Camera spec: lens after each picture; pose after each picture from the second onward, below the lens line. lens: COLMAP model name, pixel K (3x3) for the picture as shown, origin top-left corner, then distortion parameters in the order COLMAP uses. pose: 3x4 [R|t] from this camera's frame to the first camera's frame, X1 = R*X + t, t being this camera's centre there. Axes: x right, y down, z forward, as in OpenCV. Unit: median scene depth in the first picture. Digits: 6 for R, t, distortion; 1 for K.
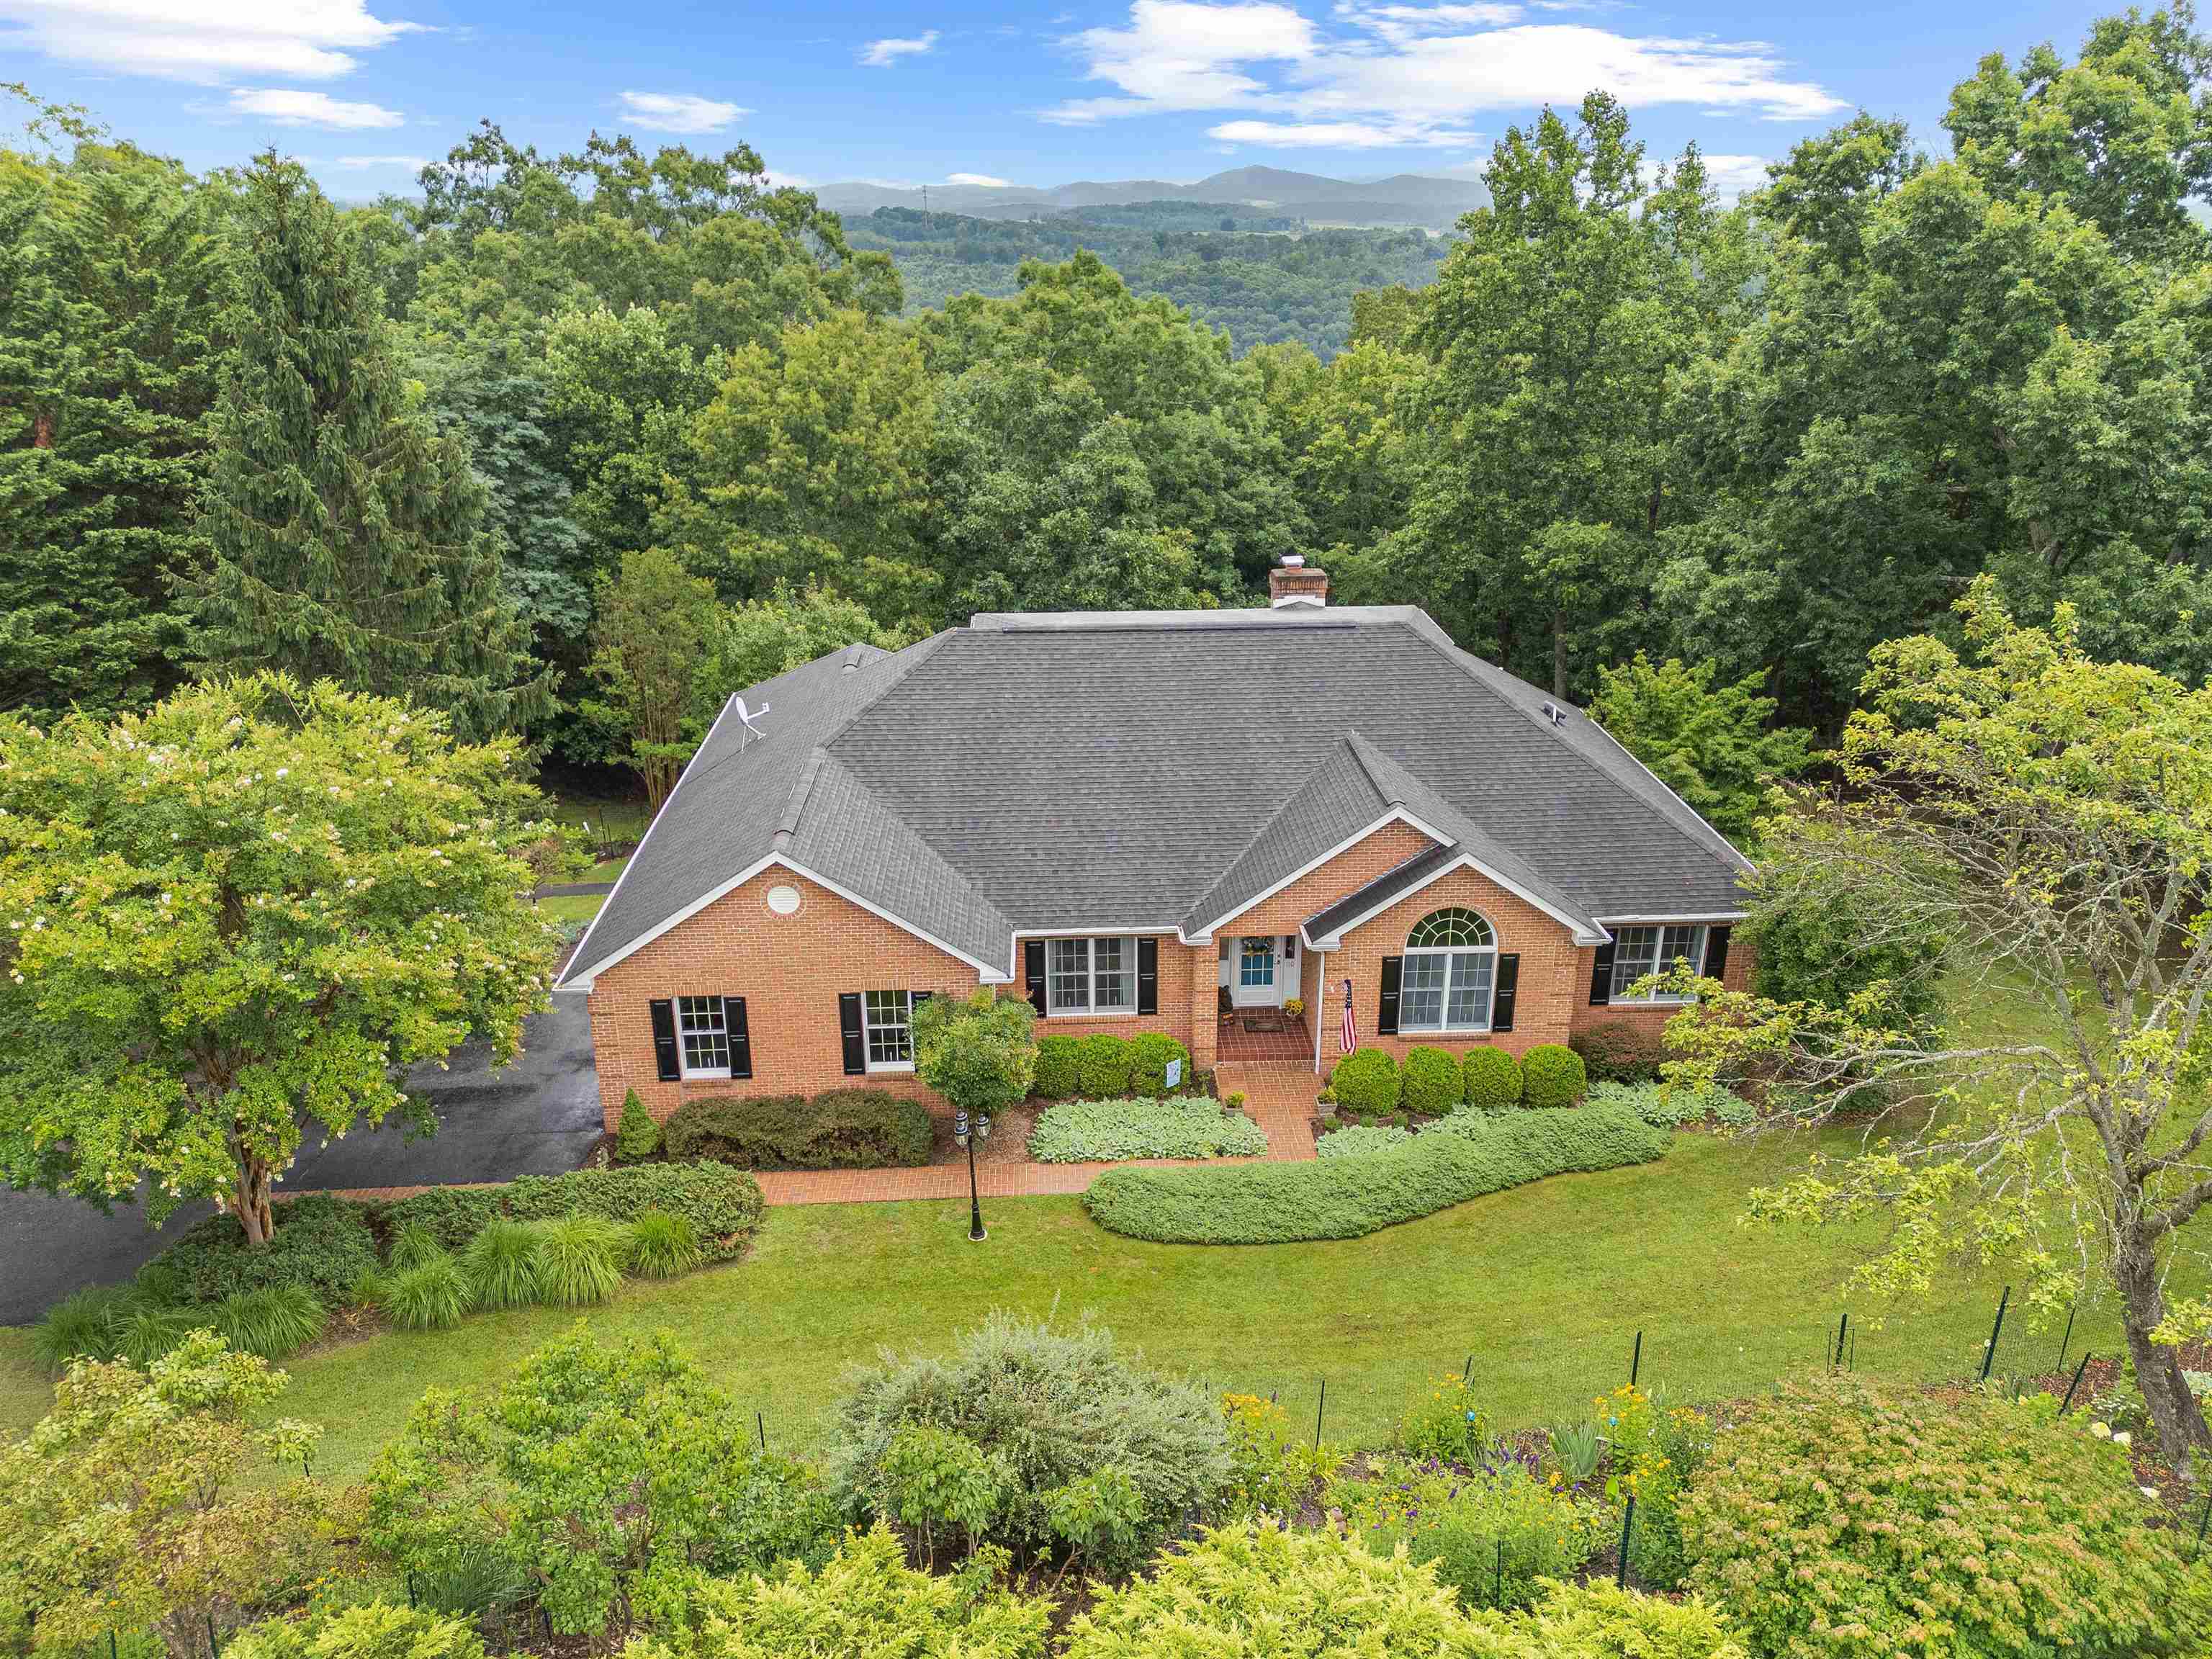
lens RADIAL K [[1544.2, 0, 1115.7], [0, 1544.2, 829.4], [0, 0, 1]] dist [0.046665, -0.038285]
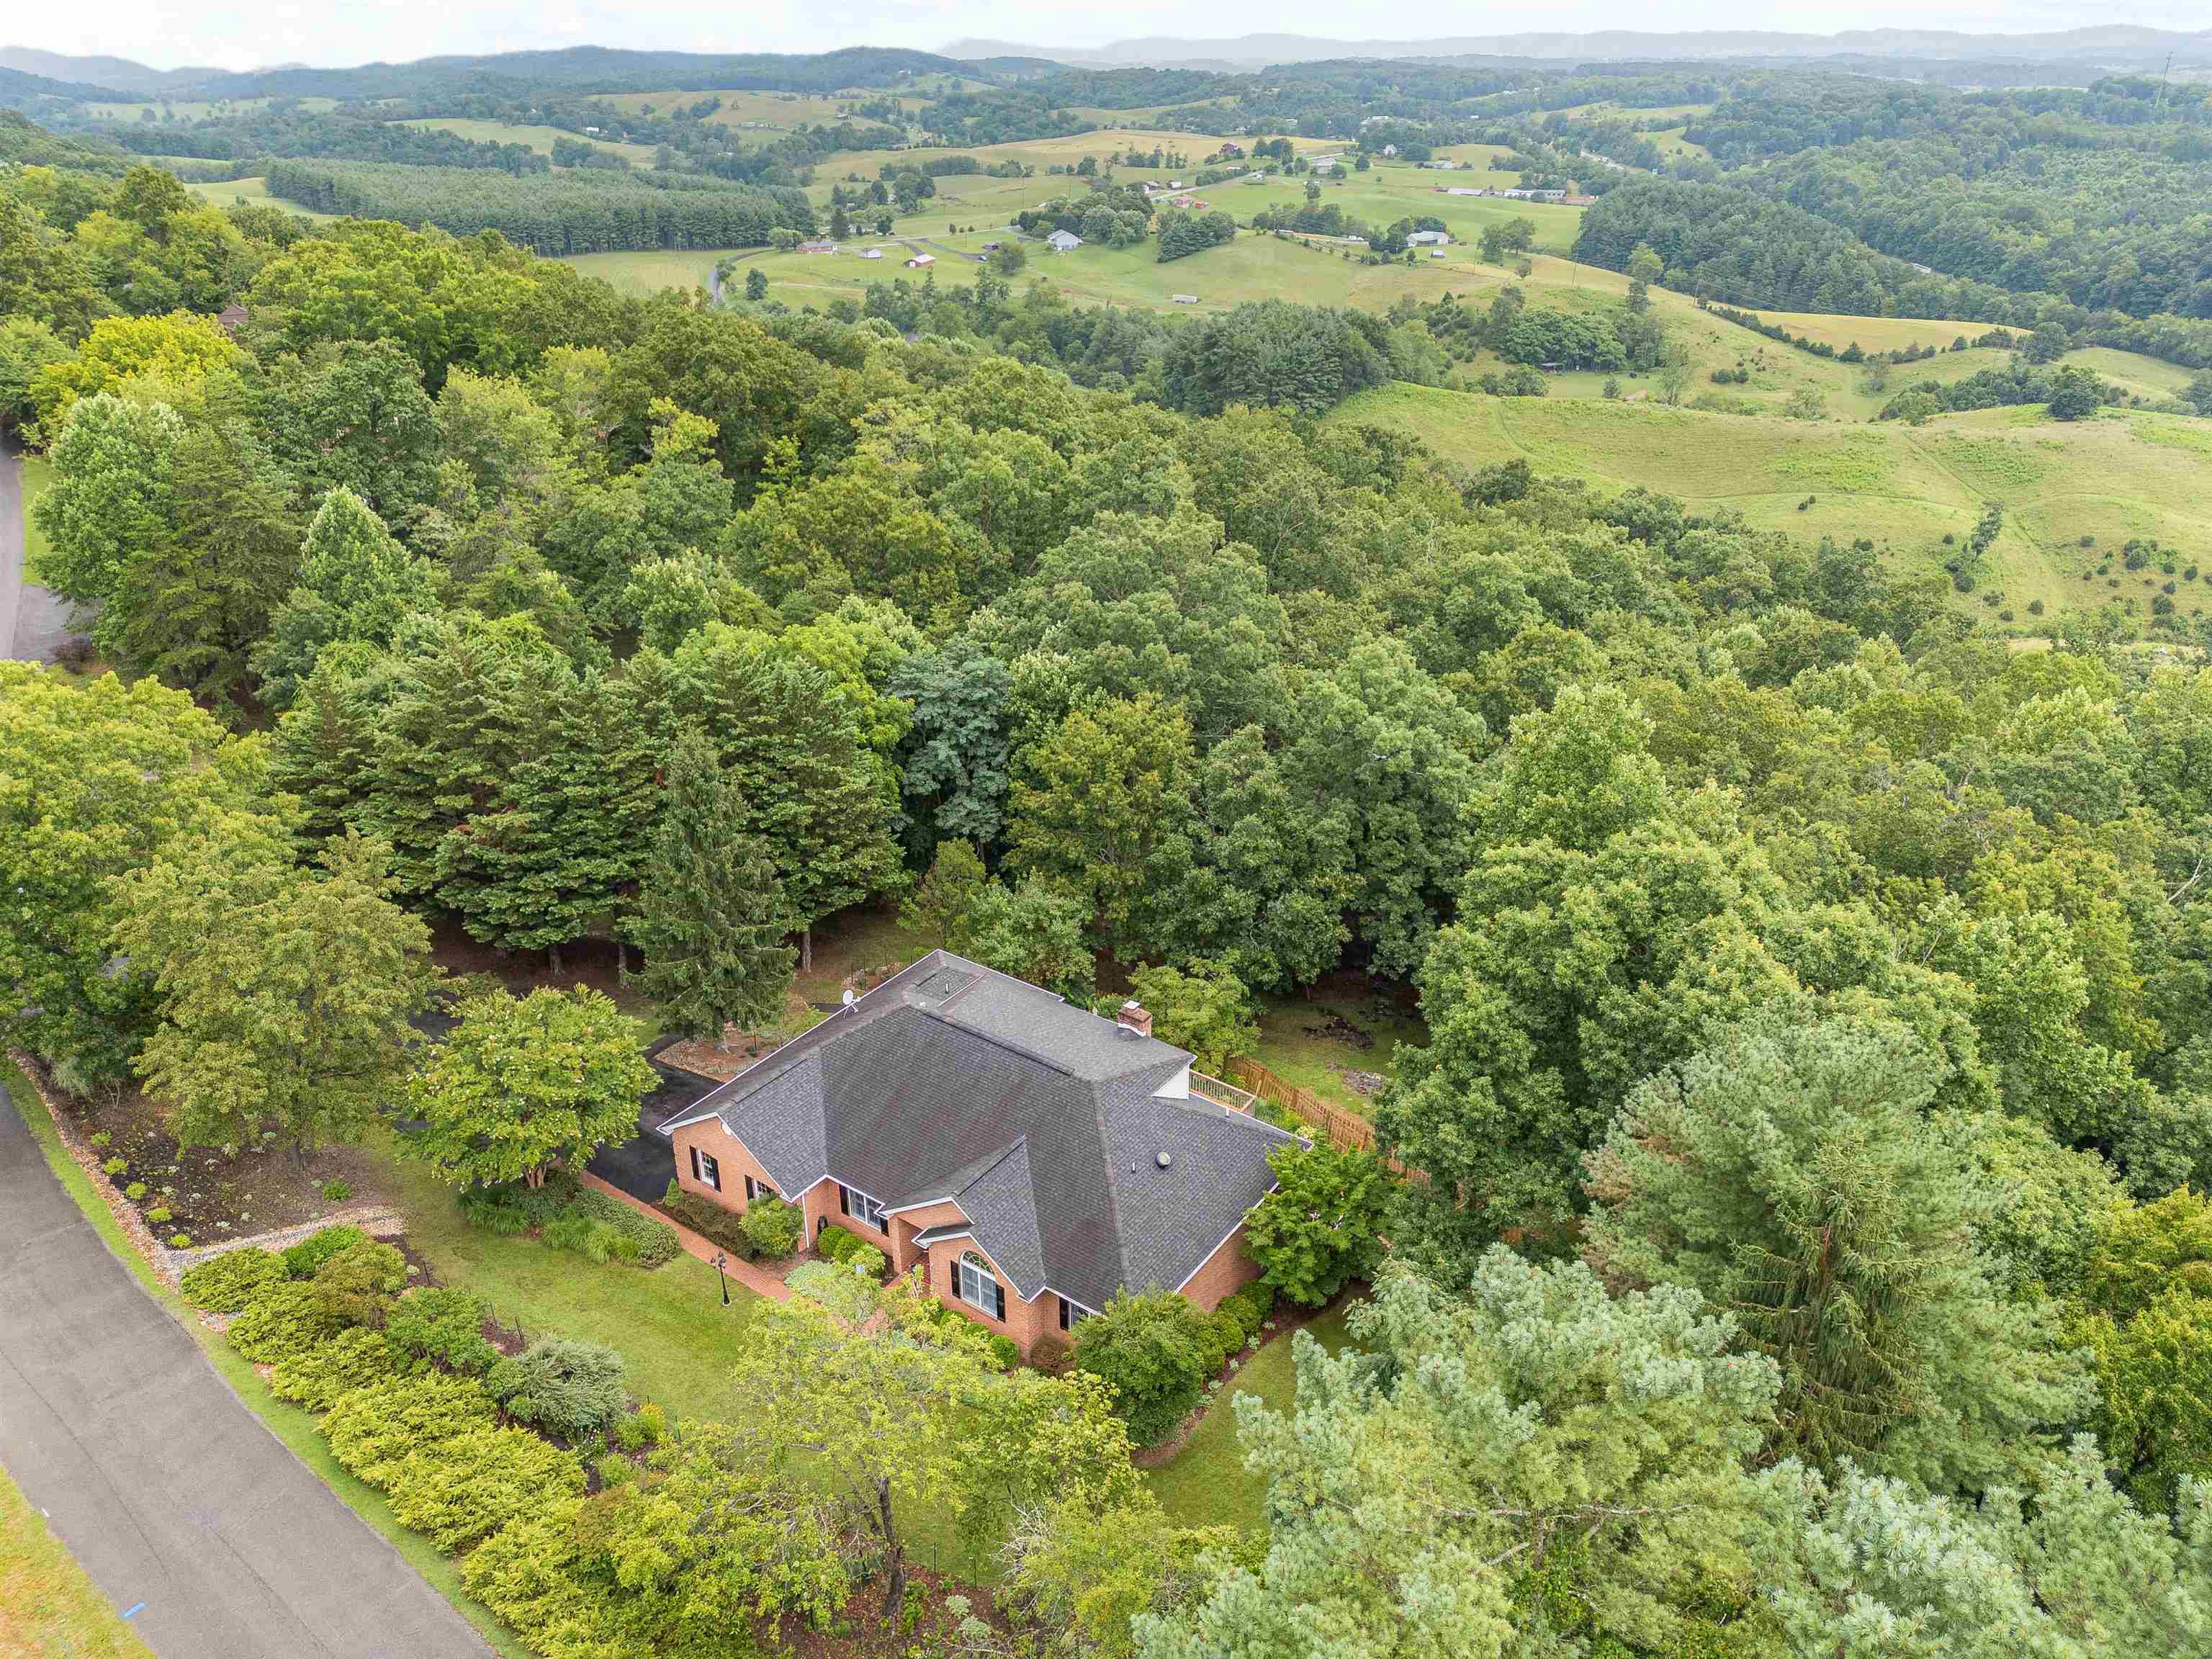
lens RADIAL K [[1544.2, 0, 1115.7], [0, 1544.2, 829.4], [0, 0, 1]] dist [0.046665, -0.038285]
pose [[0.788231, 0.271853, -0.552075, 1.247240], [-0.231112, 0.962234, 0.143851, -0.760688], [0.570332, 0.014203, 0.821291, -0.510439]]
